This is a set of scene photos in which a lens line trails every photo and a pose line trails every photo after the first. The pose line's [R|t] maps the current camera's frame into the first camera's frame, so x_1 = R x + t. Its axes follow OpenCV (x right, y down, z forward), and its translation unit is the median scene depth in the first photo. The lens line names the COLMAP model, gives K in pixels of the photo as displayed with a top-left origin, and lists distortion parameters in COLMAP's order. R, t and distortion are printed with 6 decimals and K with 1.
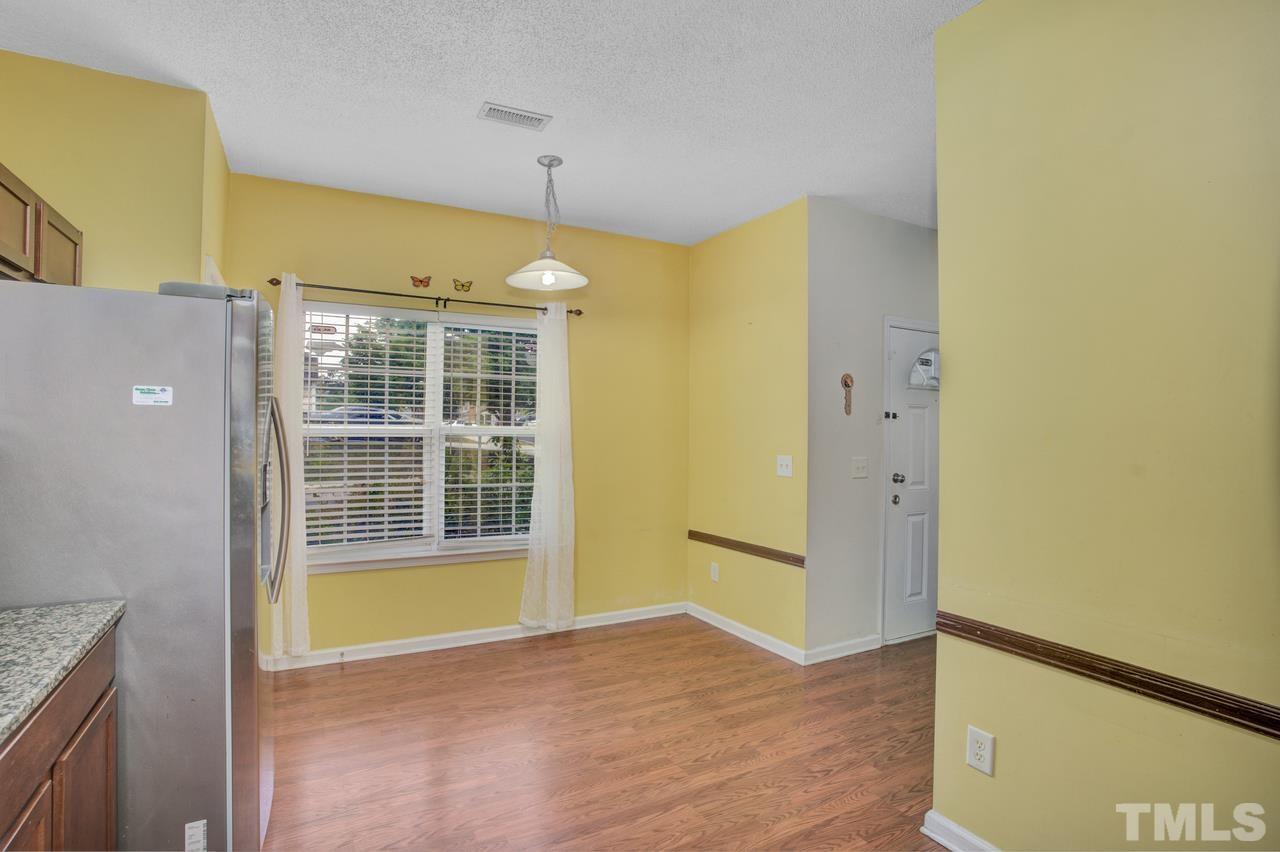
lens RADIAL K [[634.5, 0, 640.0], [0, 634.5, 426.0], [0, 0, 1]] dist [-0.060581, 0.000142]
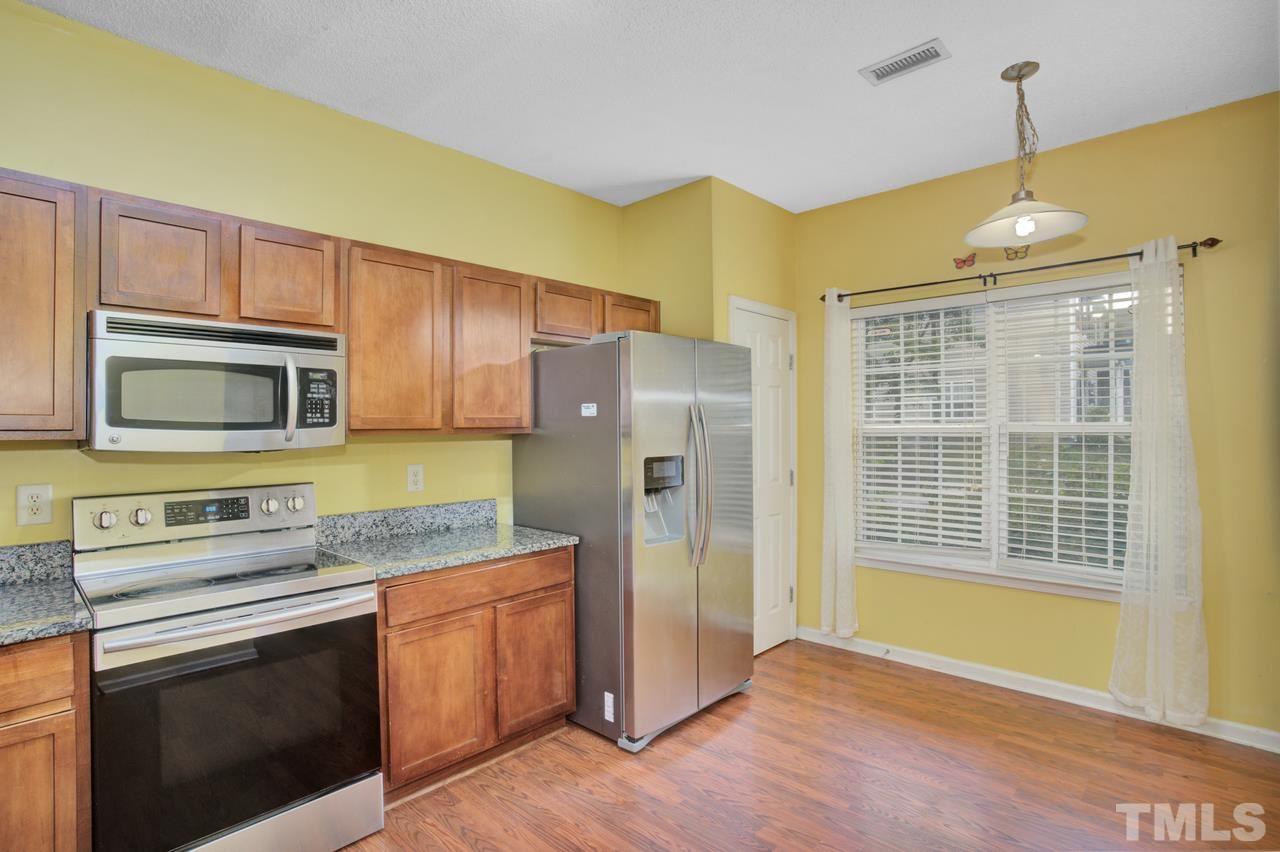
lens RADIAL K [[652.6, 0, 631.6], [0, 652.6, 426.2], [0, 0, 1]] dist [-0.005657, 0.000372]
pose [[0.316382, -0.015558, -0.948504, 0.371438], [0.014956, 0.999823, -0.011411, 0.006410], [0.948514, -0.010576, 0.316559, 0.253561]]
